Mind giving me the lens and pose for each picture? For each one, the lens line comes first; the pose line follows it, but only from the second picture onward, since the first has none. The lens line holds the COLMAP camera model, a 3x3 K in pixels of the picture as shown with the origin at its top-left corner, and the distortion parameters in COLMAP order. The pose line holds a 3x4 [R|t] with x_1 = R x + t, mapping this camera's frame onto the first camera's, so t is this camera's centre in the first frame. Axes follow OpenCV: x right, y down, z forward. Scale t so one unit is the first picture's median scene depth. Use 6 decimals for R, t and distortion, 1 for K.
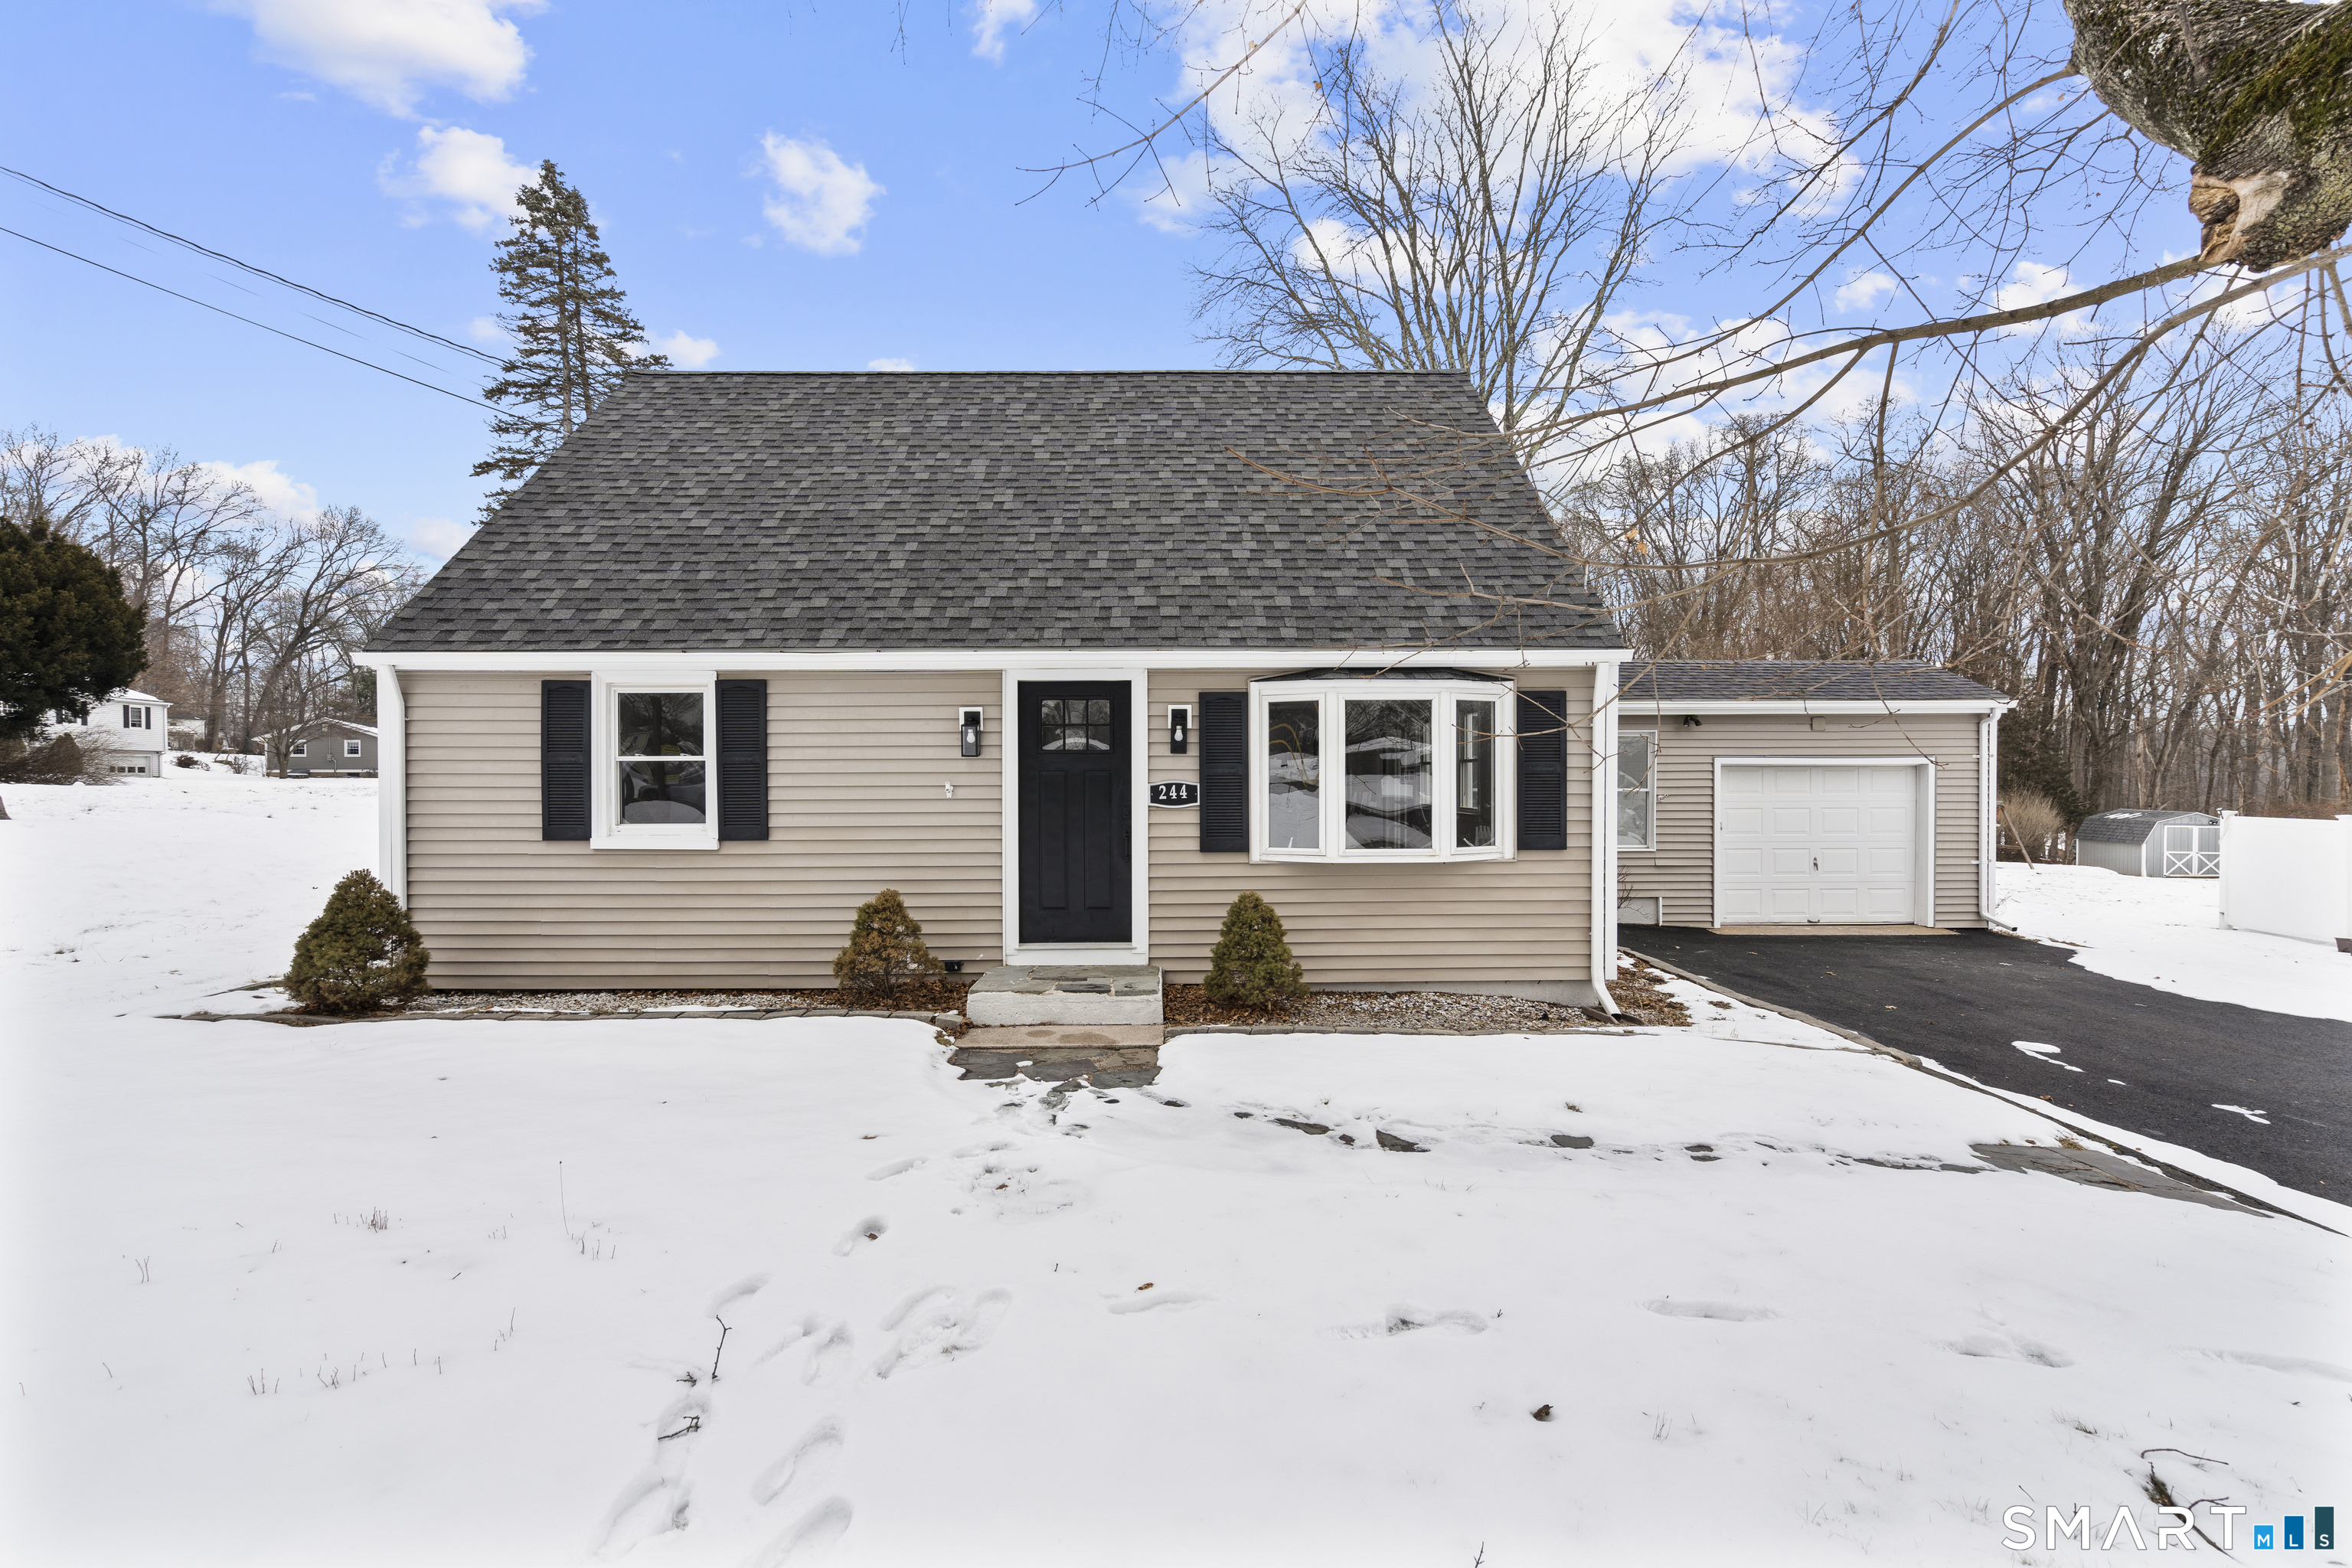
lens RADIAL K [[1047.9, 0, 1169.4], [0, 1047.9, 790.3], [0, 0, 1]] dist [-0.009369, 0.004285]
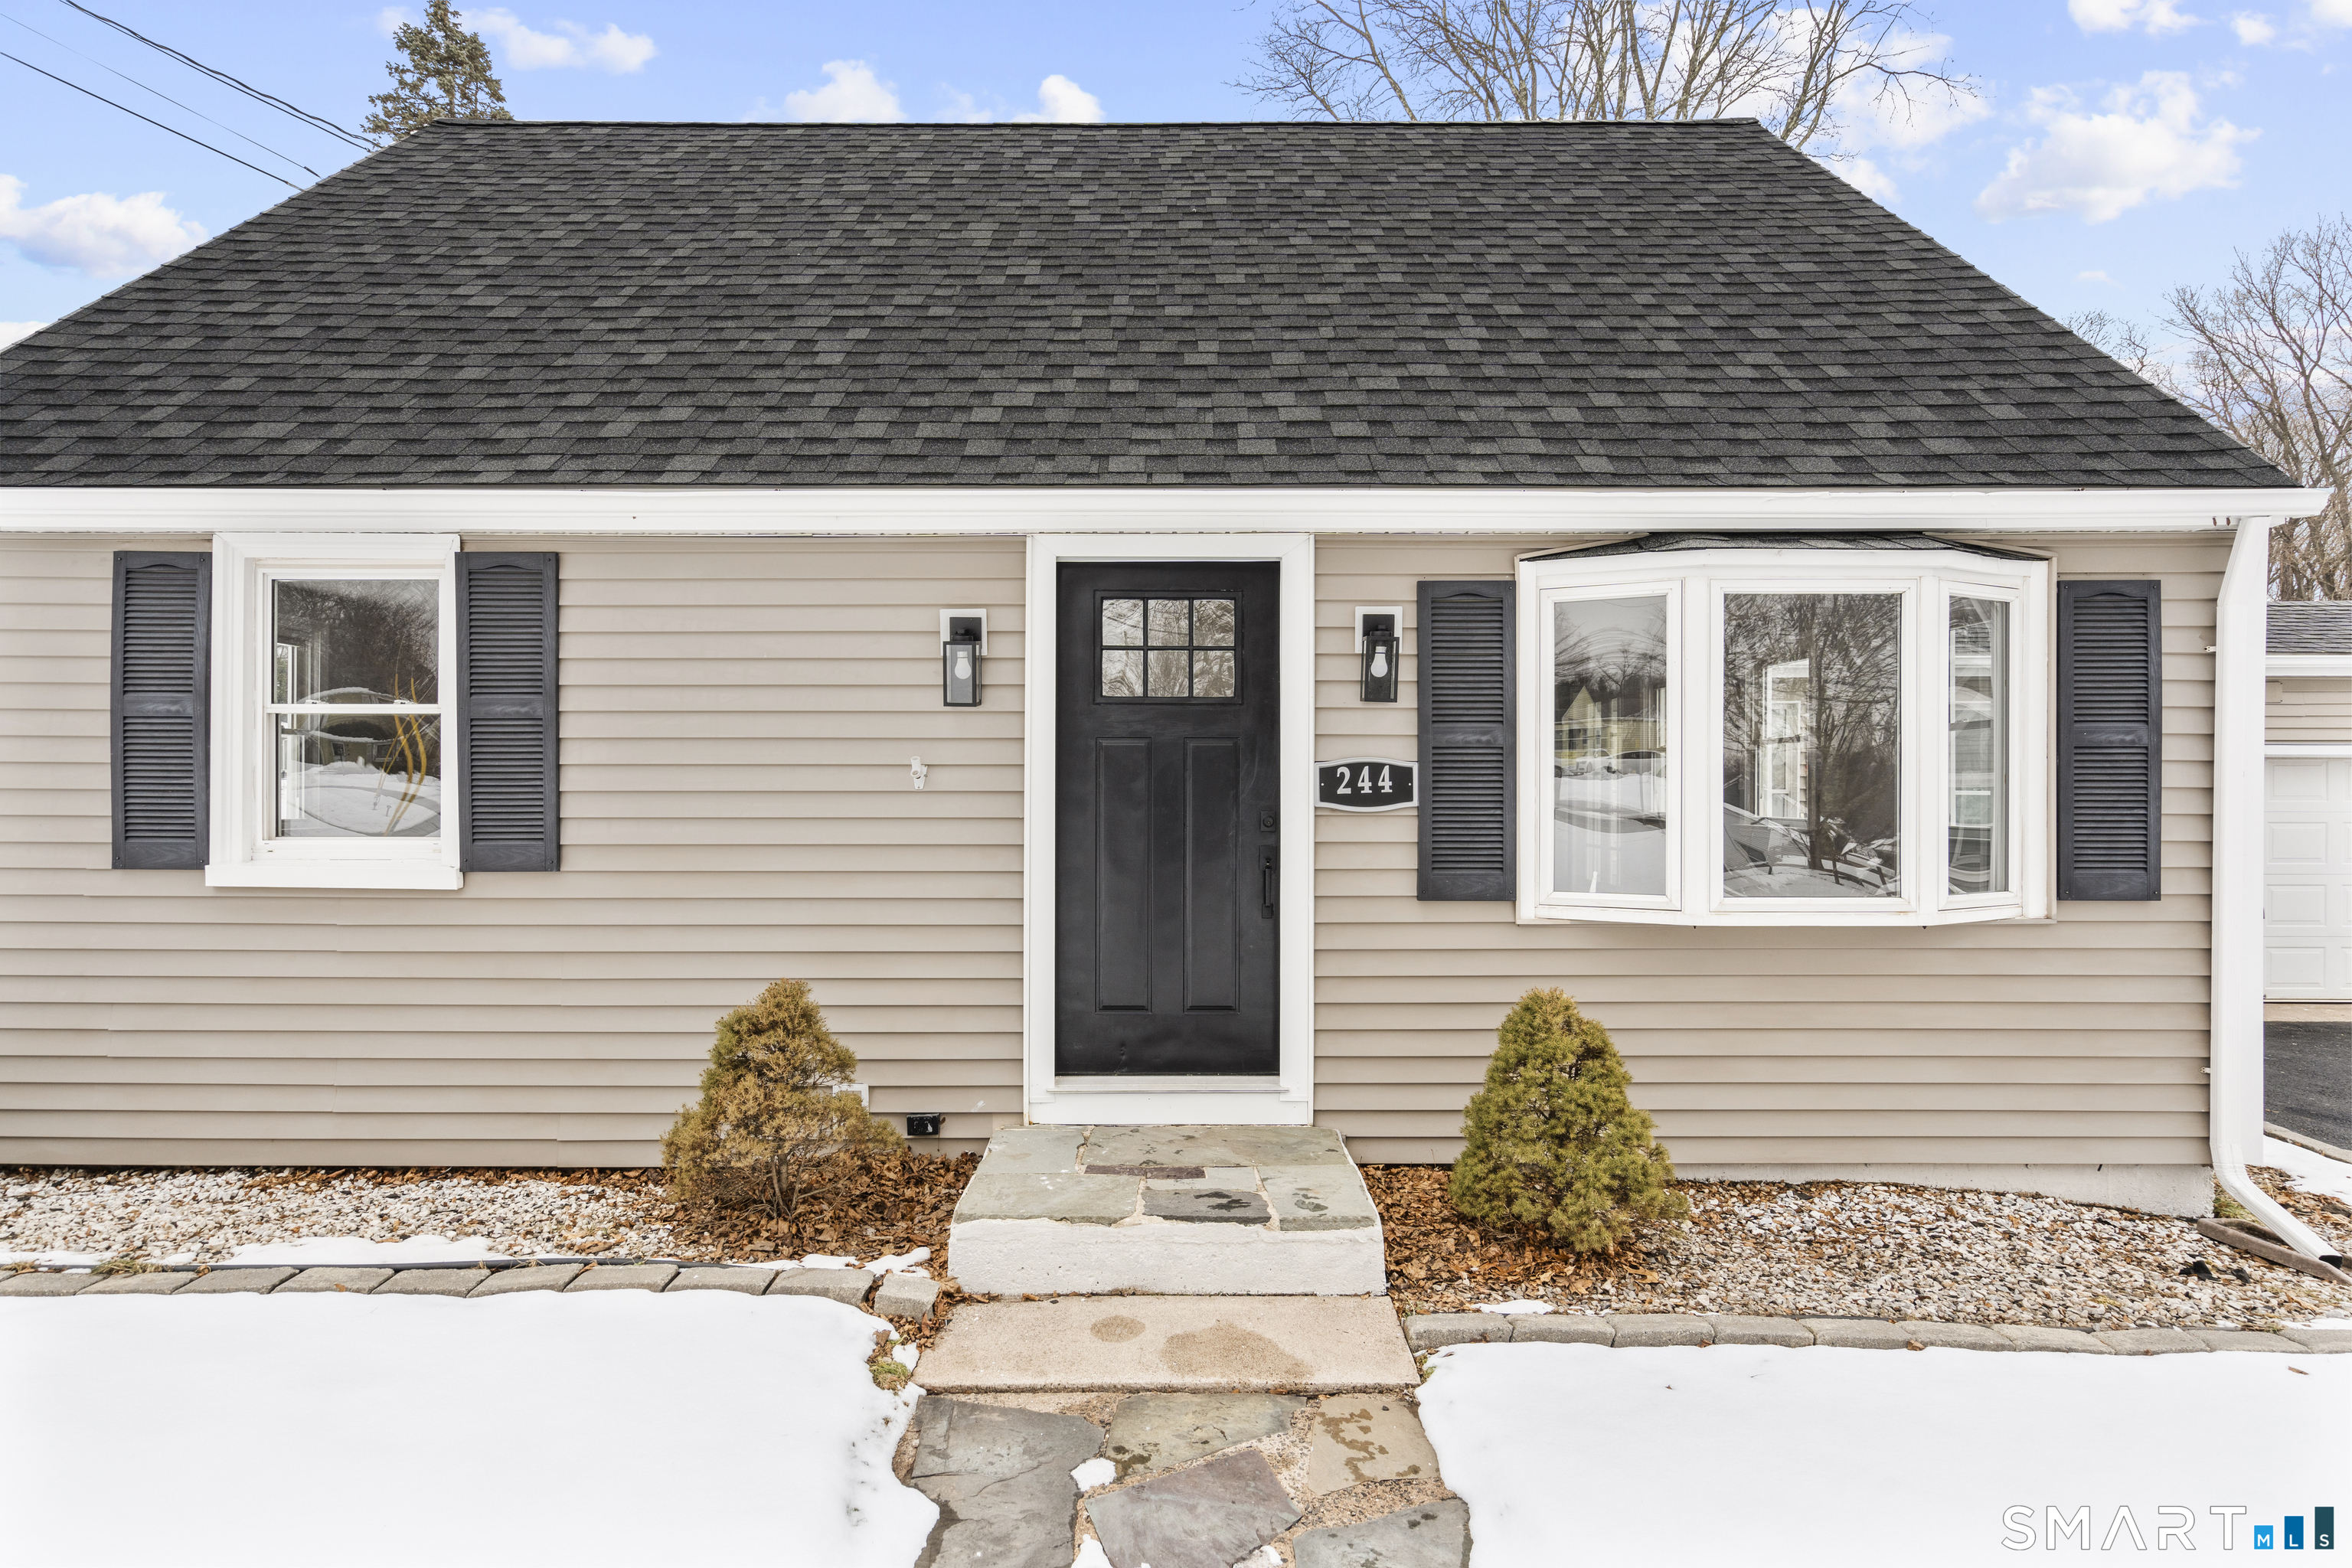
lens RADIAL K [[1221.9, 0, 1176.0], [0, 1221.9, 784.0], [0, 0, 1]] dist [-0.002457, -0.000891]
pose [[0.999847, 0.005353, -0.016652, -0.074928], [-0.005553, 0.999912, -0.012020, 0.010800], [0.016586, 0.012111, 0.999789, 0.403696]]
